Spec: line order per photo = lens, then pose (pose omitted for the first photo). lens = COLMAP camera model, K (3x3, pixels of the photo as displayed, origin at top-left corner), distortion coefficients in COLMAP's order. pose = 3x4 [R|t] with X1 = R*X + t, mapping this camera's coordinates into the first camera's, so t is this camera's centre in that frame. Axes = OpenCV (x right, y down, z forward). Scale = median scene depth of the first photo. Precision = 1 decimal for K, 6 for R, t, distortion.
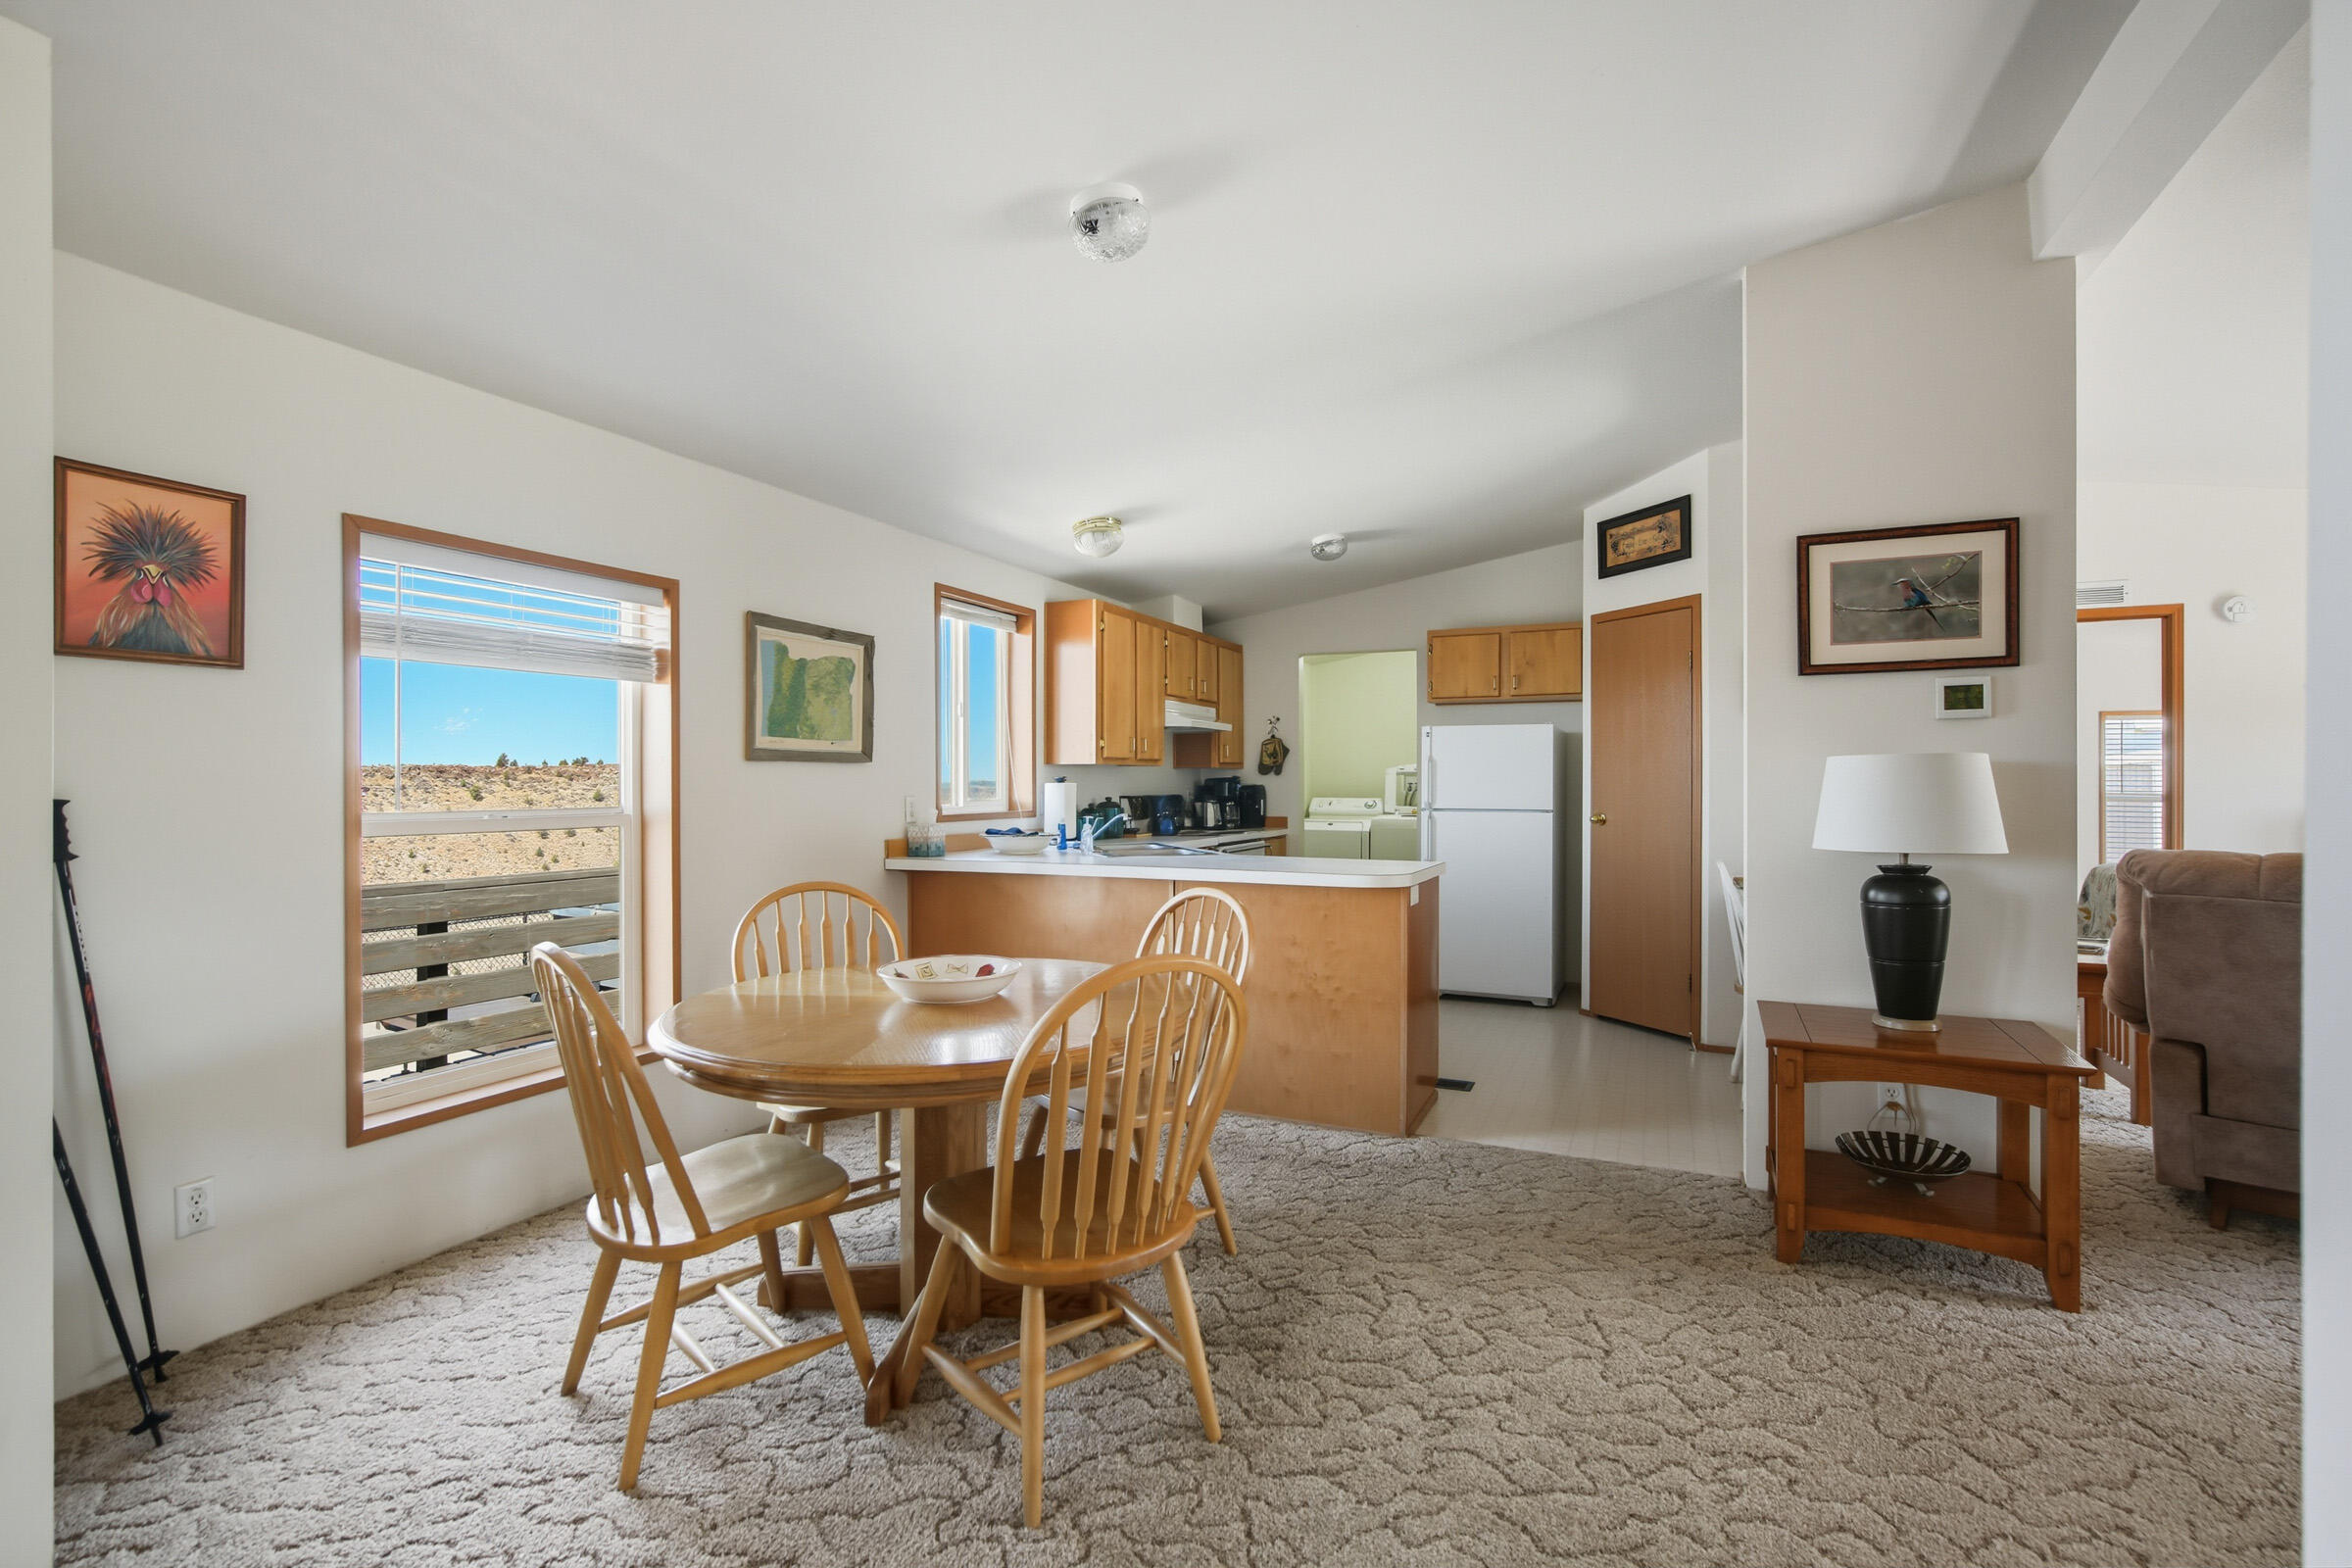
lens RADIAL K [[1072.8, 0, 1169.5], [0, 1072.8, 793.3], [0, 0, 1]] dist [0.017074, 0.000405]
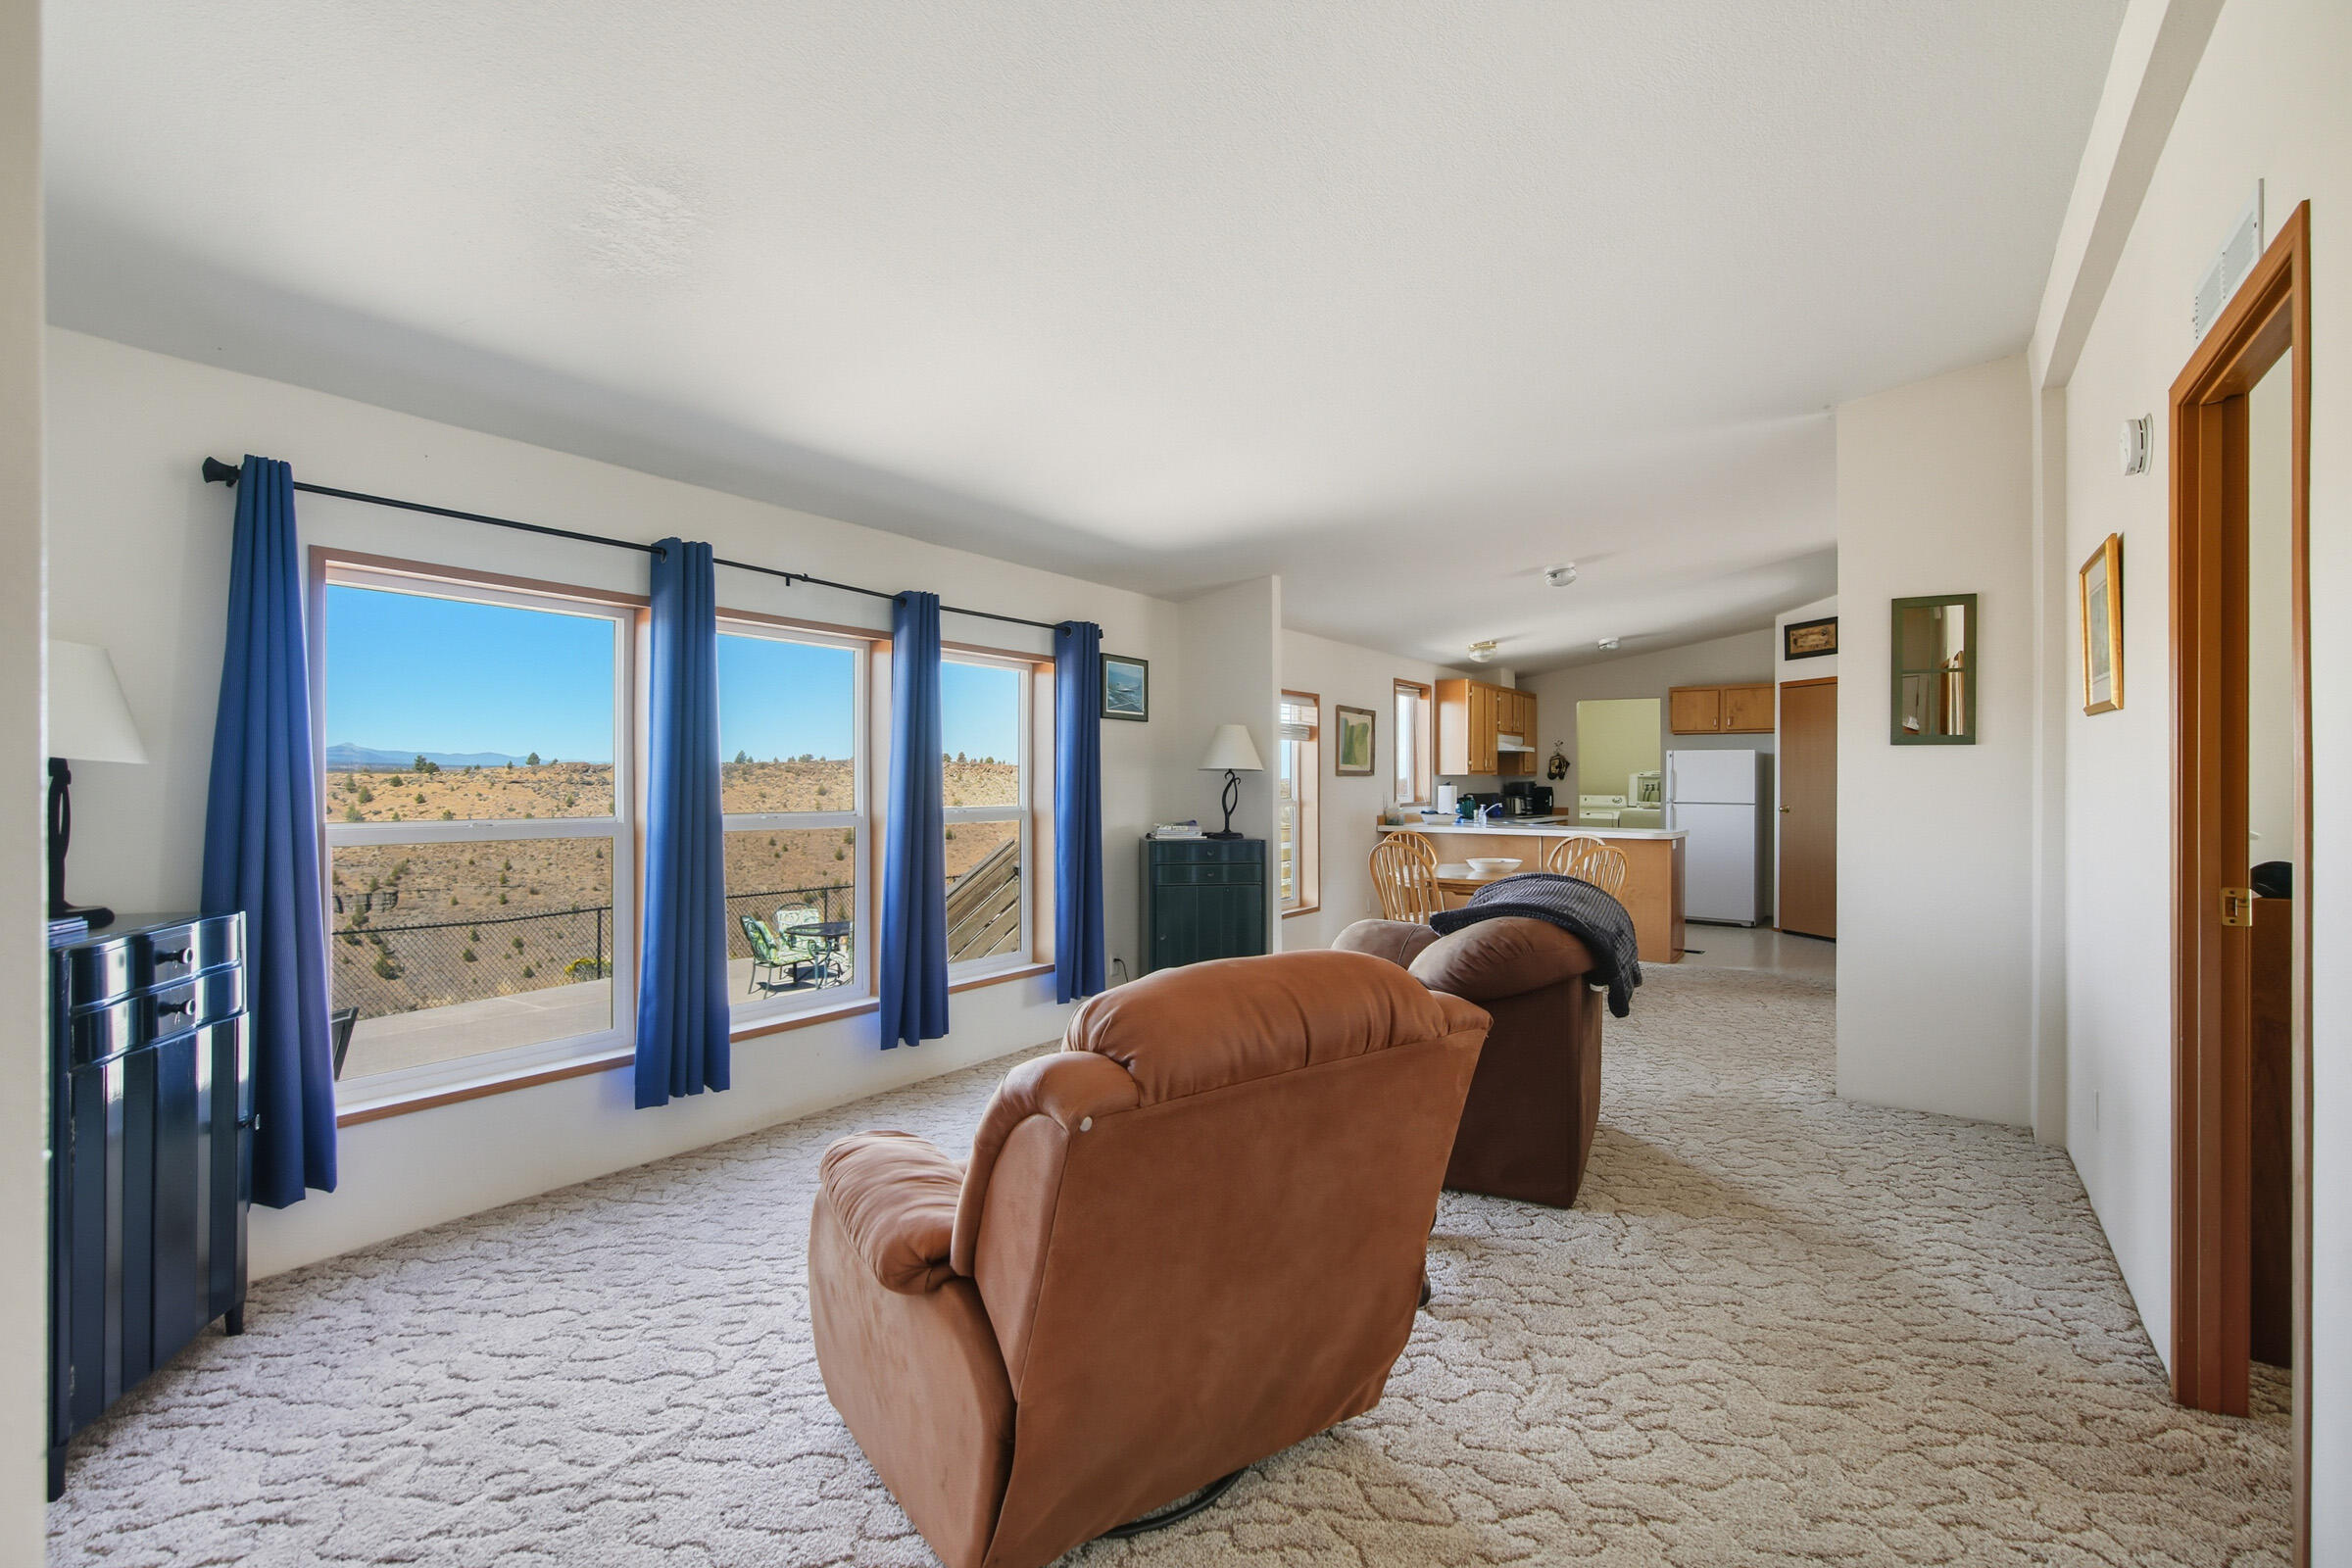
lens RADIAL K [[1072.8, 0, 1191.2], [0, 1072.8, 784.4], [0, 0, 1]] dist [0.017074, 0.000405]
pose [[0.988174, 0.002752, -0.153314, -0.229434], [-0.003497, 0.999983, -0.004587, -0.002424], [0.153299, 0.005069, 0.988167, -0.724831]]
